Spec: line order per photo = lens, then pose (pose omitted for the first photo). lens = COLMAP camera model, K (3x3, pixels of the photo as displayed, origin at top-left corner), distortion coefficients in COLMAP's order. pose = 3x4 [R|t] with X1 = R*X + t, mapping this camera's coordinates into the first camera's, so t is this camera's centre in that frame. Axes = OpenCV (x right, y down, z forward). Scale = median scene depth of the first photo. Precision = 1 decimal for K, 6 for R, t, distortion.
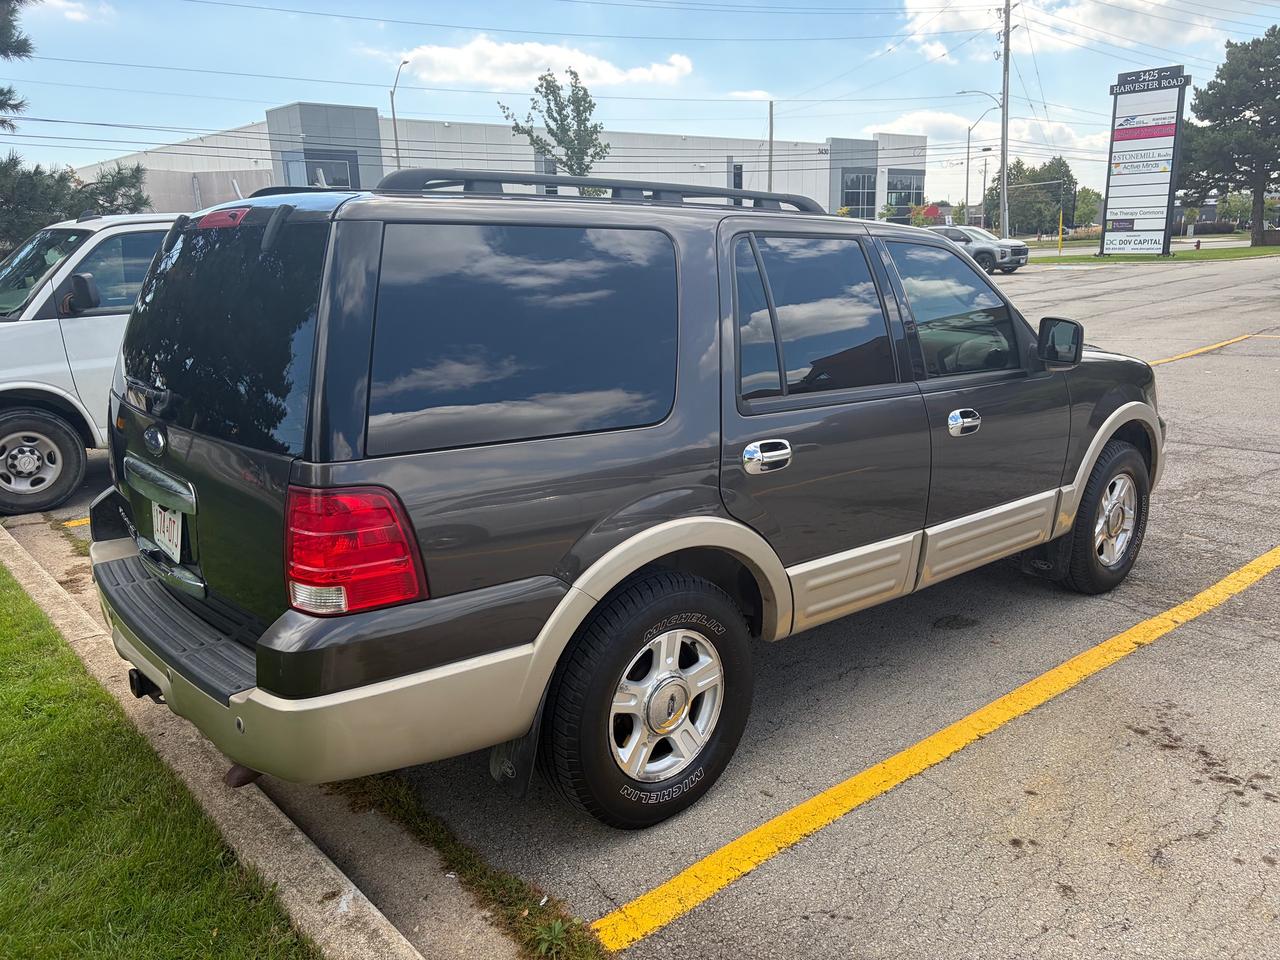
lens RADIAL K [[969.1, 0, 640.0], [0, 969.1, 480.0], [0, 0, 1]] dist [0.064463, -0.091873]
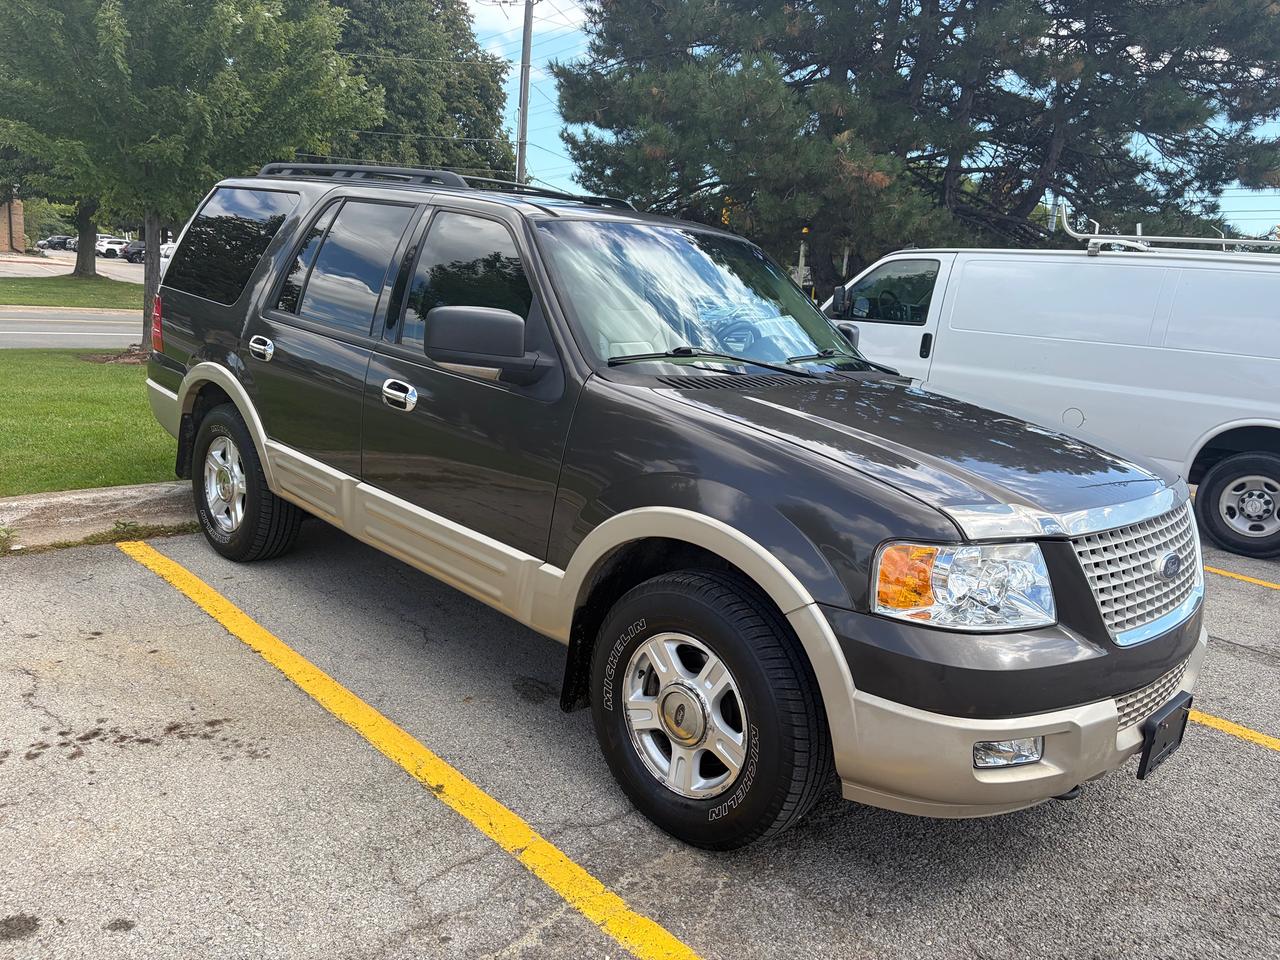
lens RADIAL K [[969.1, 0, 640.0], [0, 969.1, 480.0], [0, 0, 1]] dist [0.064463, -0.091873]
pose [[0.105388, 0.264702, -0.958554, 1.231326], [-0.327746, 0.919311, 0.217831, -0.256314], [0.938869, 0.291206, 0.183640, 1.020179]]
